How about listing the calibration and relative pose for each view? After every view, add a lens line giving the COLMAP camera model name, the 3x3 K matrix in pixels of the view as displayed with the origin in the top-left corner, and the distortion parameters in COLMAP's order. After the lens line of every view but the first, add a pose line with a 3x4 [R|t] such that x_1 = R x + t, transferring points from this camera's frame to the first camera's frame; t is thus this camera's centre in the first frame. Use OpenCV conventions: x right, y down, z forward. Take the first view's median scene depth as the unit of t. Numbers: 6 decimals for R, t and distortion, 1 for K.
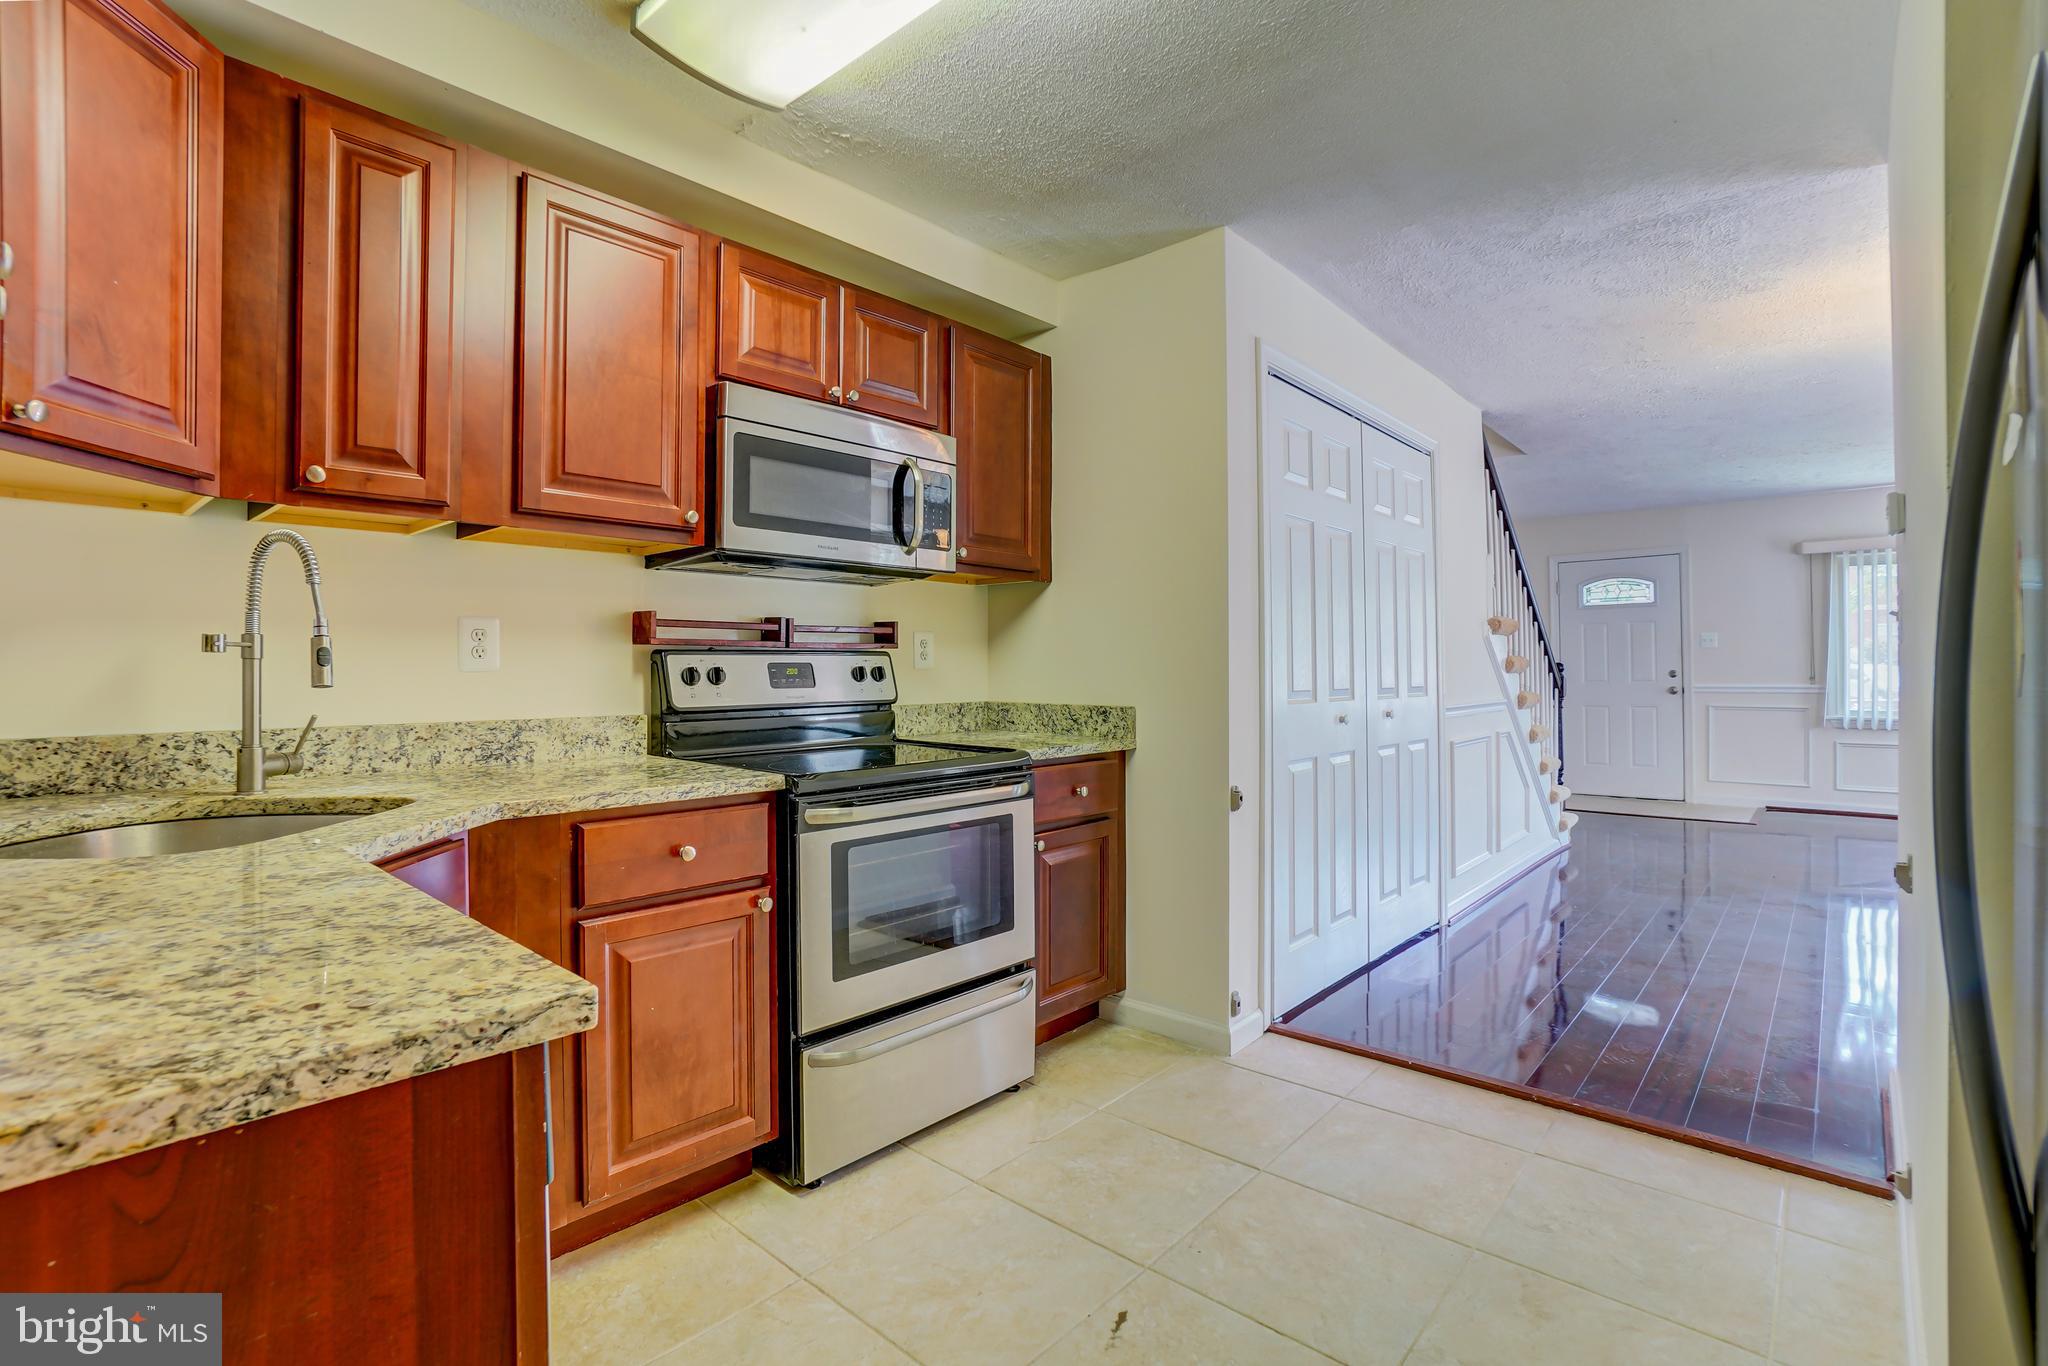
lens RADIAL K [[943.6, 0, 1059.7], [0, 943.6, 657.6], [0, 0, 1]] dist [-0.076533, 0.044975]
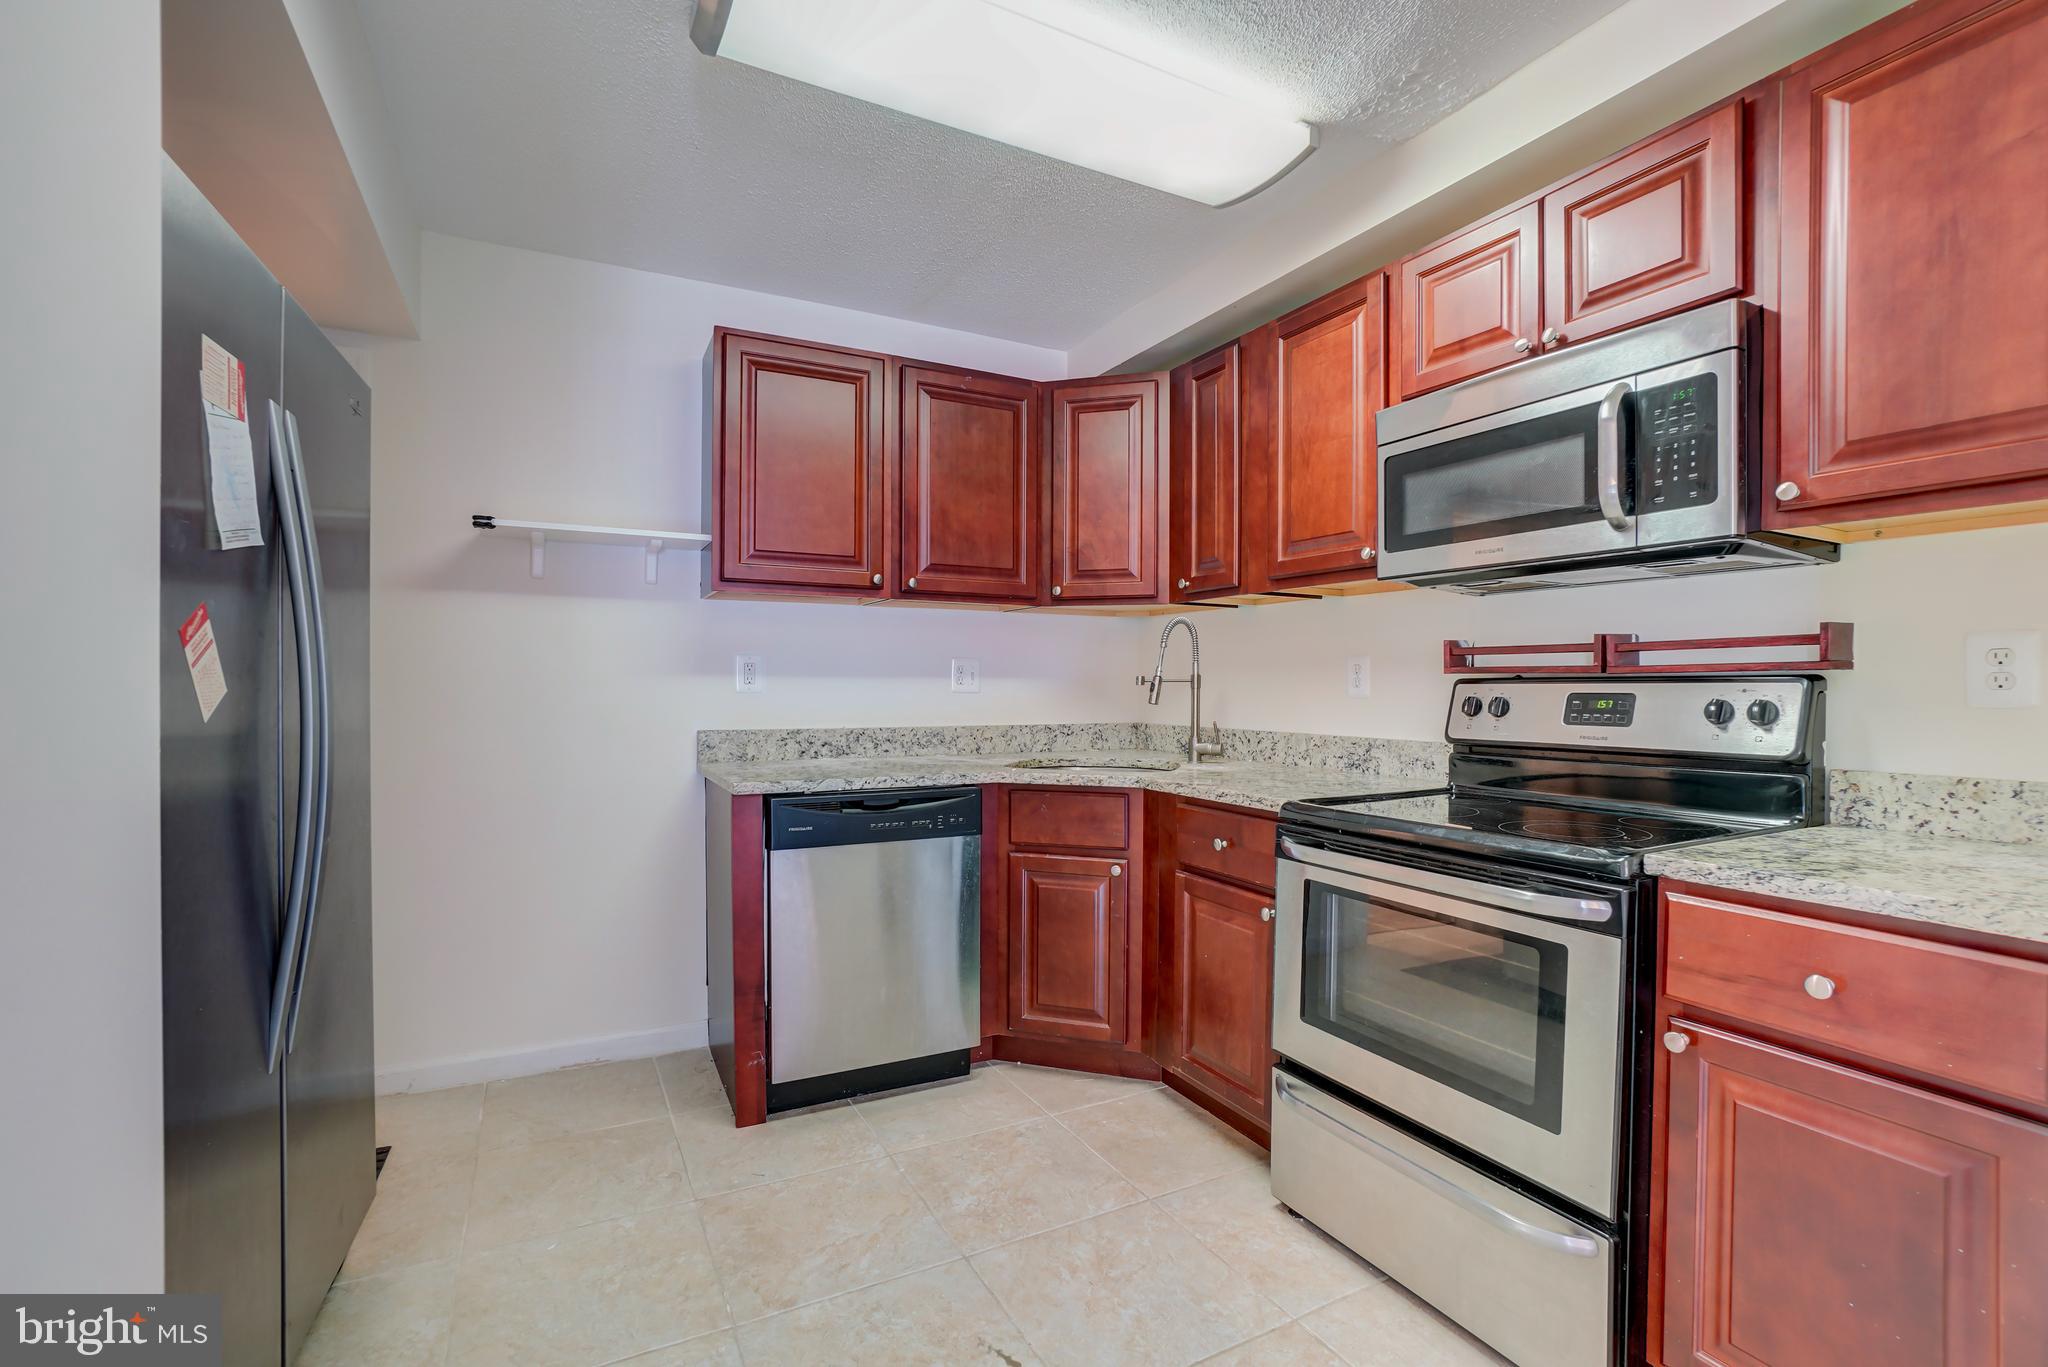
lens RADIAL K [[934.1, 0, 1032.1], [0, 934.1, 711.2], [0, 0, 1]] dist [-0.076269, 0.028599]
pose [[-0.373969, 0.020971, -0.927204, 0.614306], [0.000608, 0.999750, 0.022366, 0.003623], [0.927441, 0.007800, -0.373888, 0.902370]]
